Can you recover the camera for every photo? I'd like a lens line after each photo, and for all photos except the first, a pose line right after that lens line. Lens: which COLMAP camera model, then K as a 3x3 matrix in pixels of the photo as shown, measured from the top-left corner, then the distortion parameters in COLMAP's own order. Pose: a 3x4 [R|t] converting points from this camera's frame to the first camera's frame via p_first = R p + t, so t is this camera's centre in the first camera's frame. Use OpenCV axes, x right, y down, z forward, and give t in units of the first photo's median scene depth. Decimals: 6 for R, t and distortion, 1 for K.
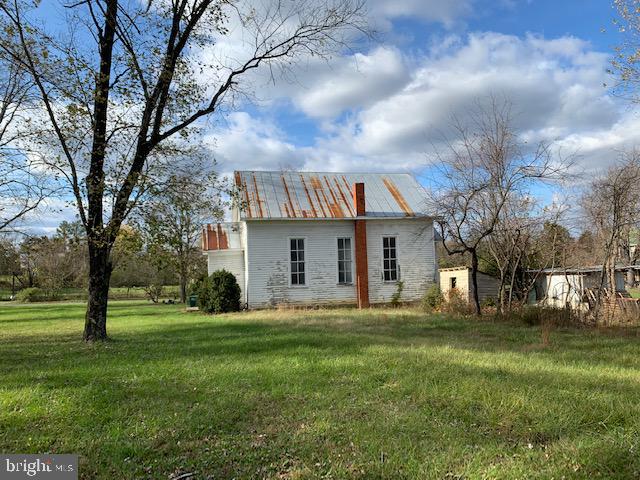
lens RADIAL K [[502.9, 0, 320.0], [0, 502.9, 240.0], [0, 0, 1]] dist [0.005243, -0.001571]
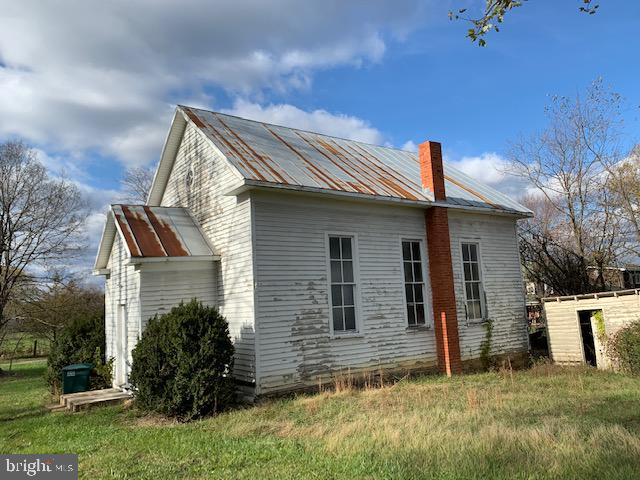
lens RADIAL K [[502.9, 0, 320.0], [0, 502.9, 240.0], [0, 0, 1]] dist [0.005243, -0.001571]
pose [[0.925823, 0.034511, 0.376379, -0.243741], [0.000451, 0.995721, -0.092408, 0.045275], [-0.377958, 0.085723, 0.921846, 0.548983]]
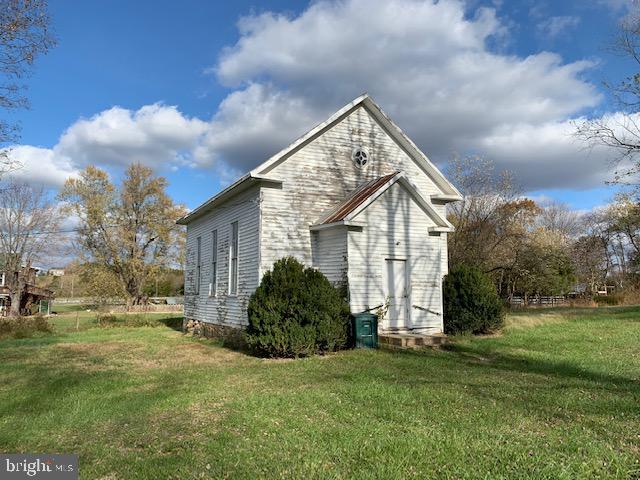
lens RADIAL K [[490.4, 0, 320.0], [0, 490.4, 240.0], [0, 0, 1]] dist [0.012013, -0.007218]
pose [[-0.212389, 0.135601, 0.967731, -0.756707], [-0.050654, 0.987466, -0.149483, 0.128247], [-0.975871, -0.080768, -0.202858, 1.277556]]
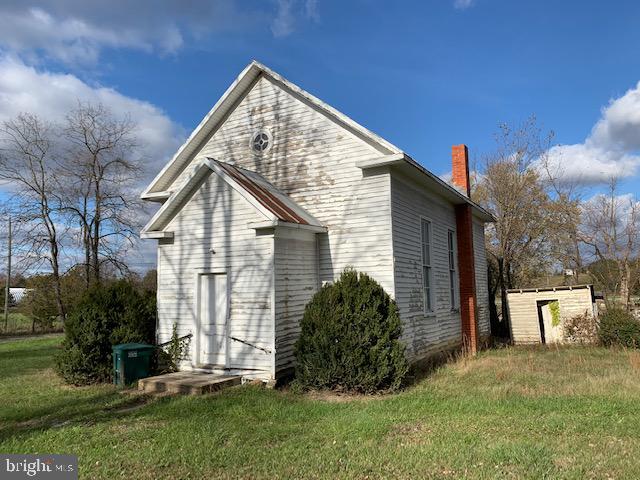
lens RADIAL K [[490.4, 0, 320.0], [0, 490.4, 240.0], [0, 0, 1]] dist [0.012013, -0.007218]
pose [[0.670050, 0.106903, 0.734578, -0.484428], [-0.048332, 0.993759, -0.100535, 0.072063], [-0.740741, 0.031860, 0.671035, 0.733137]]
